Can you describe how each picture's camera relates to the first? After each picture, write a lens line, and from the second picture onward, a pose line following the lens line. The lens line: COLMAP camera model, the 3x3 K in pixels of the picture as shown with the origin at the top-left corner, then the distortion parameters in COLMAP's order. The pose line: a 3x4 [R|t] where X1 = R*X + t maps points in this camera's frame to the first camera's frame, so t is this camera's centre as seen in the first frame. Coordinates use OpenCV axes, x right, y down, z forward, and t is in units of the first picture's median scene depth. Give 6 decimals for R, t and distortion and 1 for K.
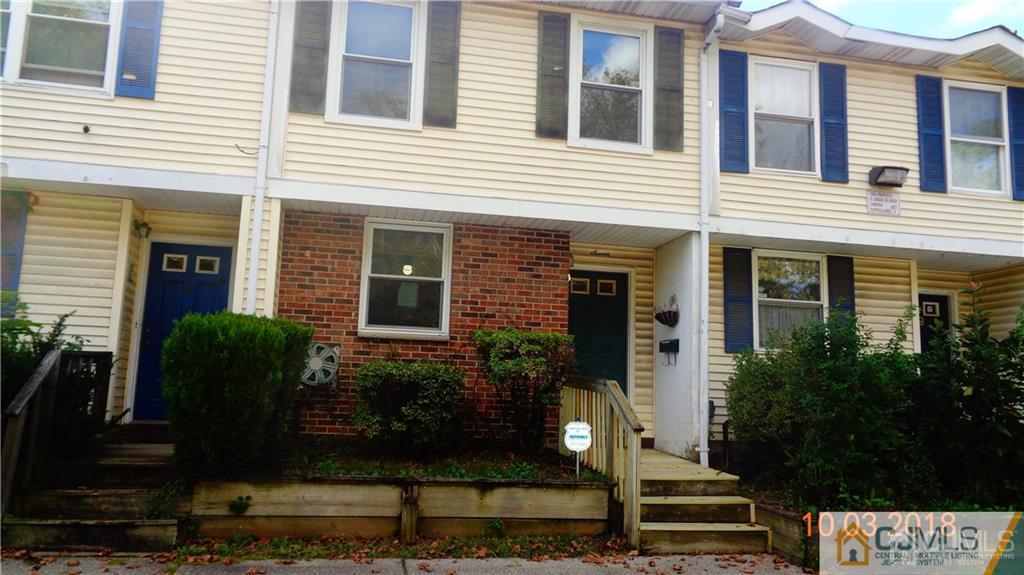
lens RADIAL K [[772.0, 0, 514.1], [0, 772.0, 288.1], [0, 0, 1]] dist [0.012007, -0.000222]
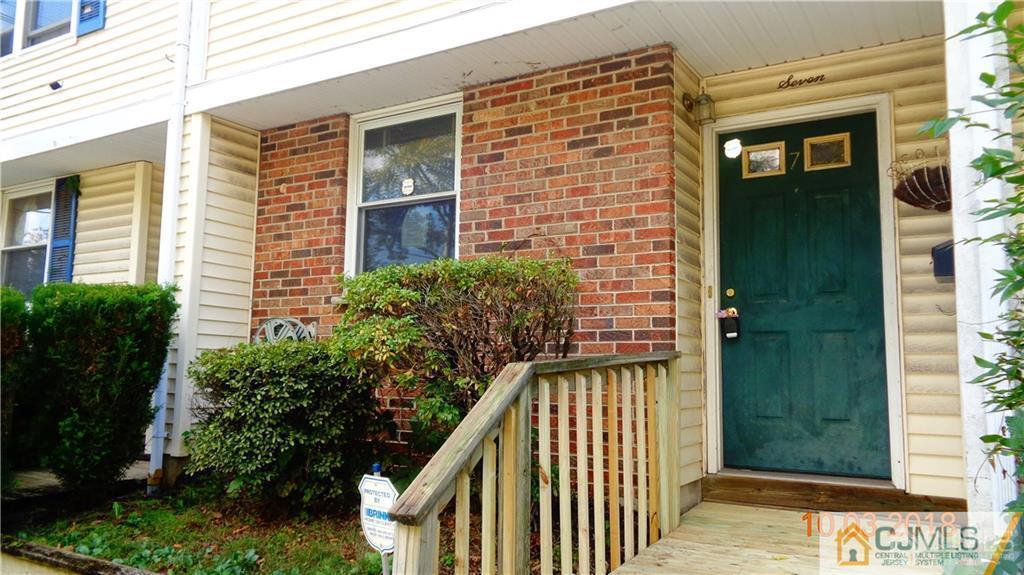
lens RADIAL K [[772.0, 0, 511.0], [0, 772.0, 286.3], [0, 0, 1]] dist [0.012007, -0.000222]
pose [[0.735266, -0.097979, -0.670660, 0.311737], [0.107517, 0.993828, -0.027318, 0.077328], [0.669197, -0.052021, 0.741262, 0.604031]]
